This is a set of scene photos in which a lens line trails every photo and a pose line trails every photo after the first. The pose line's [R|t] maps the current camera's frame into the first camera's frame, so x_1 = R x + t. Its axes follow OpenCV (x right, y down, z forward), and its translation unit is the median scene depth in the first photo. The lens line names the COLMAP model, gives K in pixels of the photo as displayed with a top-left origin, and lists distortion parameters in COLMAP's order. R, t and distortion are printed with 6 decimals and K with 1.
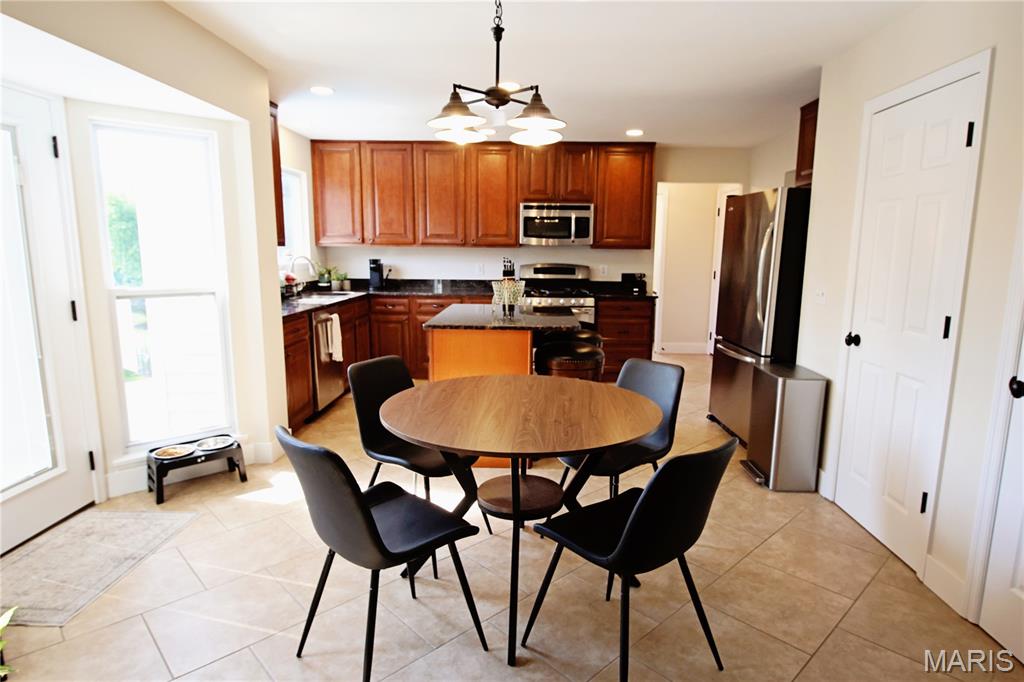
lens RADIAL K [[584.1, 0, 519.8], [0, 584.1, 342.3], [0, 0, 1]] dist [0.000096, -0.000660]
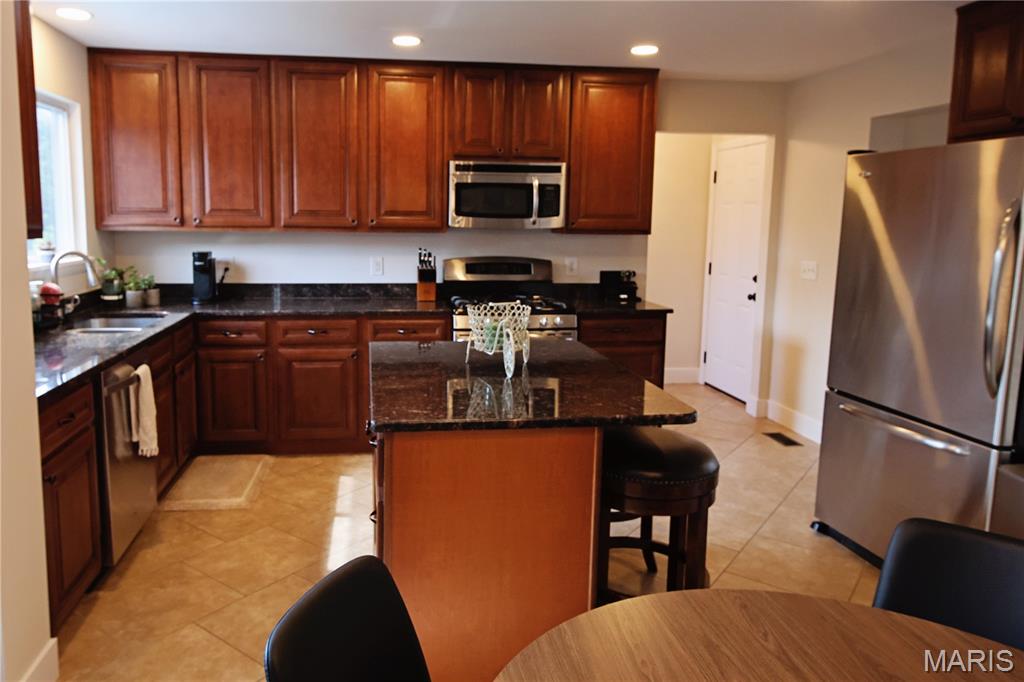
lens RADIAL K [[723.0, 0, 449.4], [0, 723.0, 297.9], [0, 0, 1]] dist [-0.003982, -0.003554]
pose [[0.990119, -0.014870, 0.139438, -0.107321], [0.021733, 0.998619, -0.047826, -0.057883], [-0.138534, 0.050384, 0.989075, 0.255101]]
